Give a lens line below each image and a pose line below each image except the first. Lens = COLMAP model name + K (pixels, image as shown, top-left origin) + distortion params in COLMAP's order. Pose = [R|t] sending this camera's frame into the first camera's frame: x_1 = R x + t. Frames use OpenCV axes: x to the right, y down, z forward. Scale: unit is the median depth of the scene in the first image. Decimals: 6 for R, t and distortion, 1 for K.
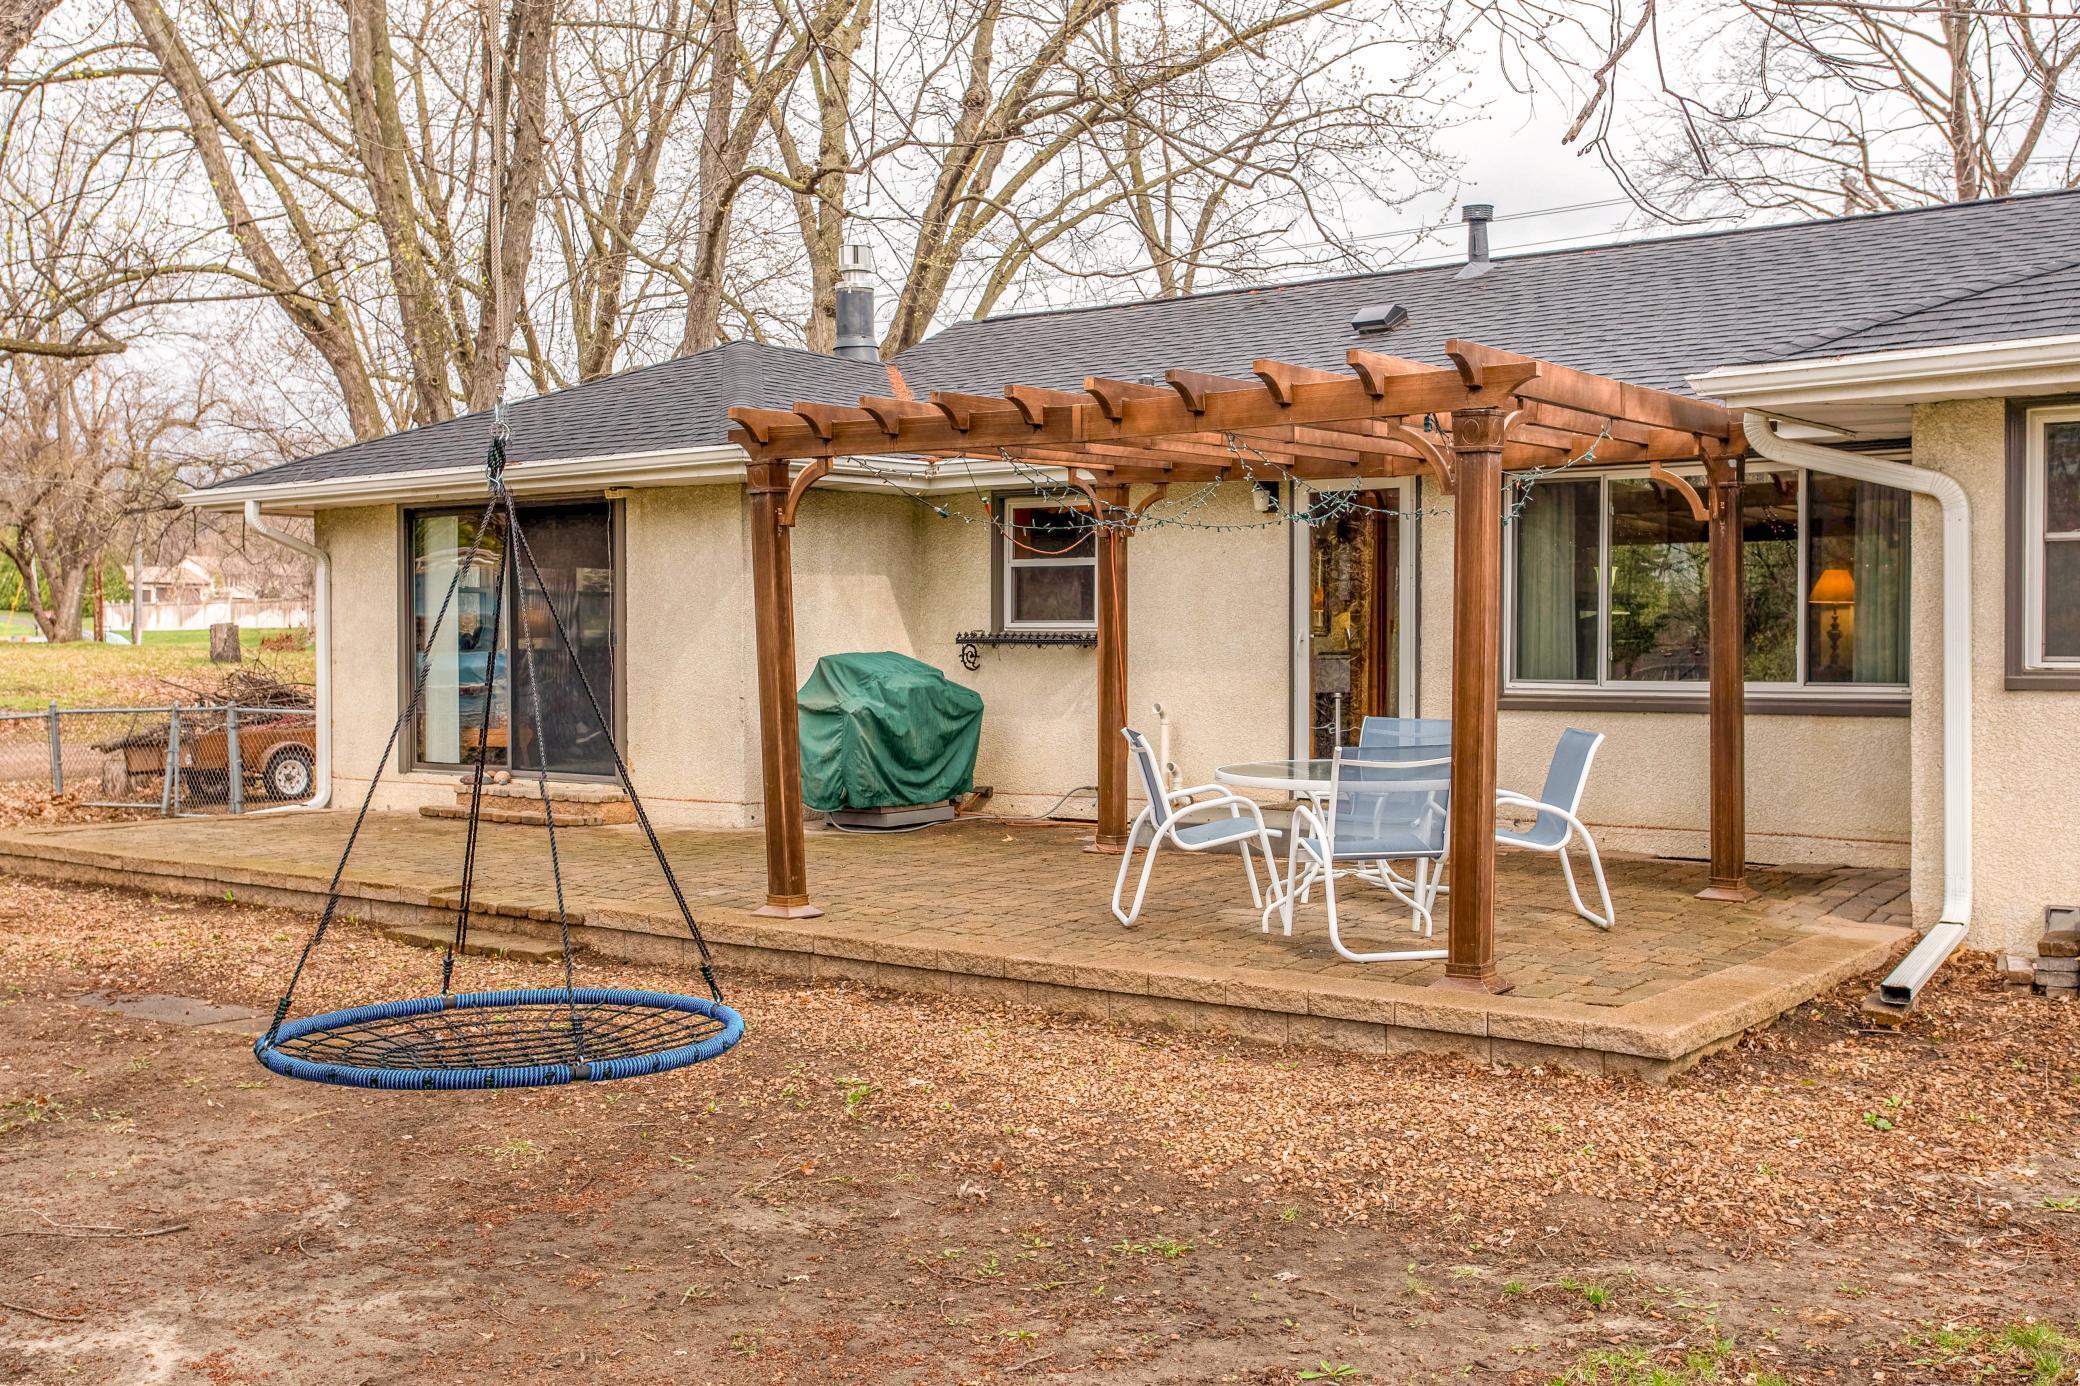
lens RADIAL K [[2078.0, 0, 988.0], [0, 2078.0, 681.0], [0, 0, 1]] dist [0.011169, 0.000000]
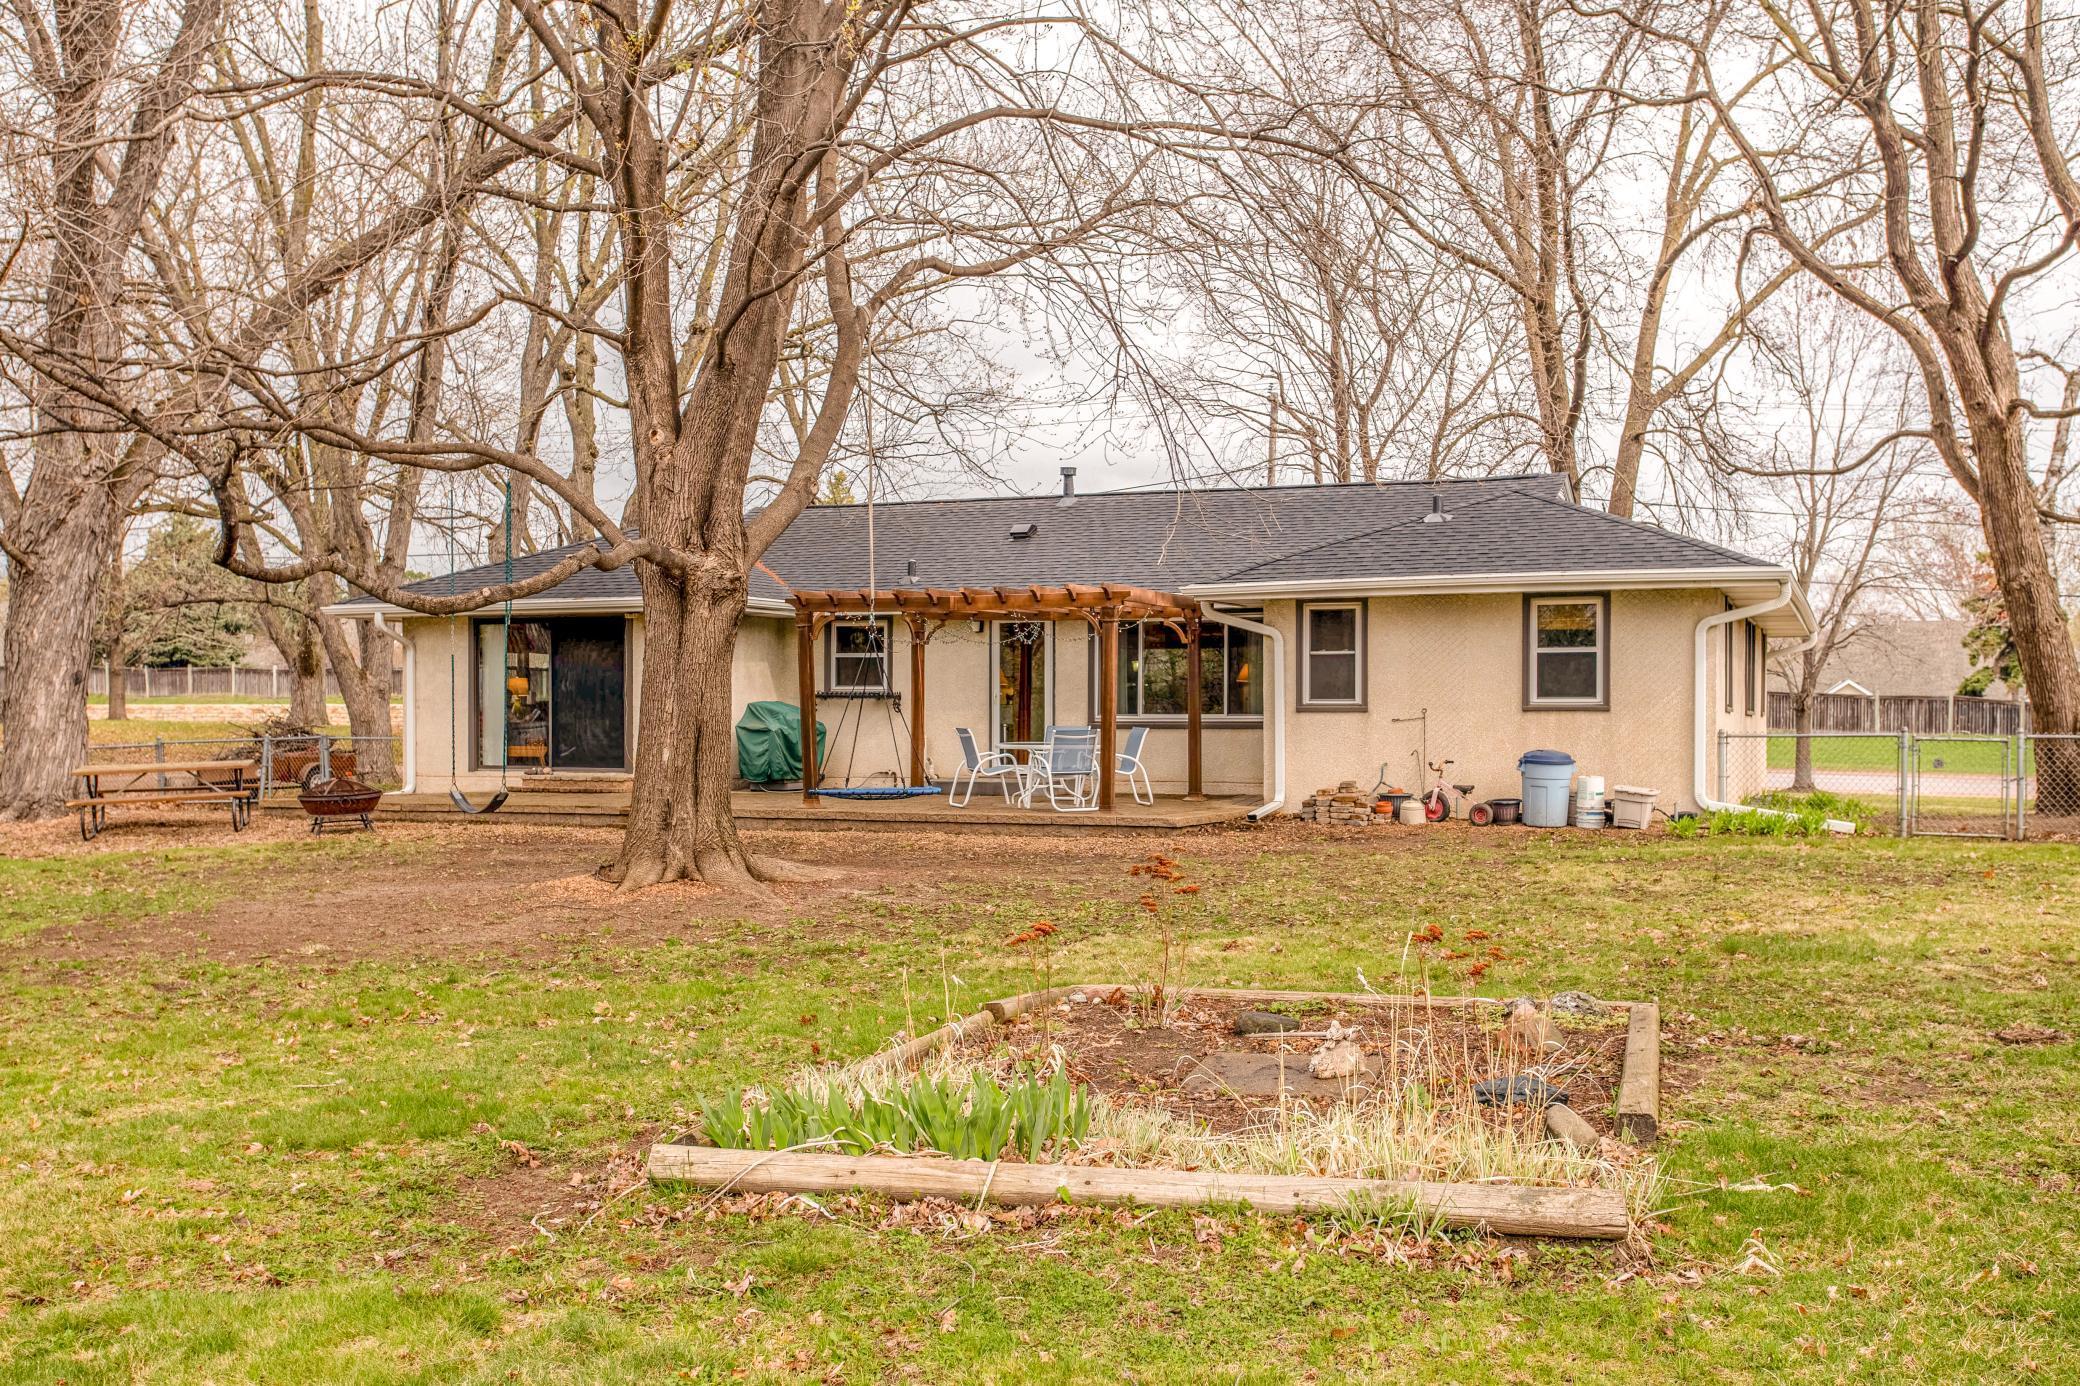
lens RADIAL K [[2078.0, 0, 1032.5], [0, 2078.0, 698.6], [0, 0, 1]] dist [0.011169, 0.000000]
pose [[0.965632, 0.006921, 0.259822, -0.355952], [0.001294, 0.999505, -0.031432, 0.048720], [-0.259911, 0.030687, 0.965145, -1.003480]]
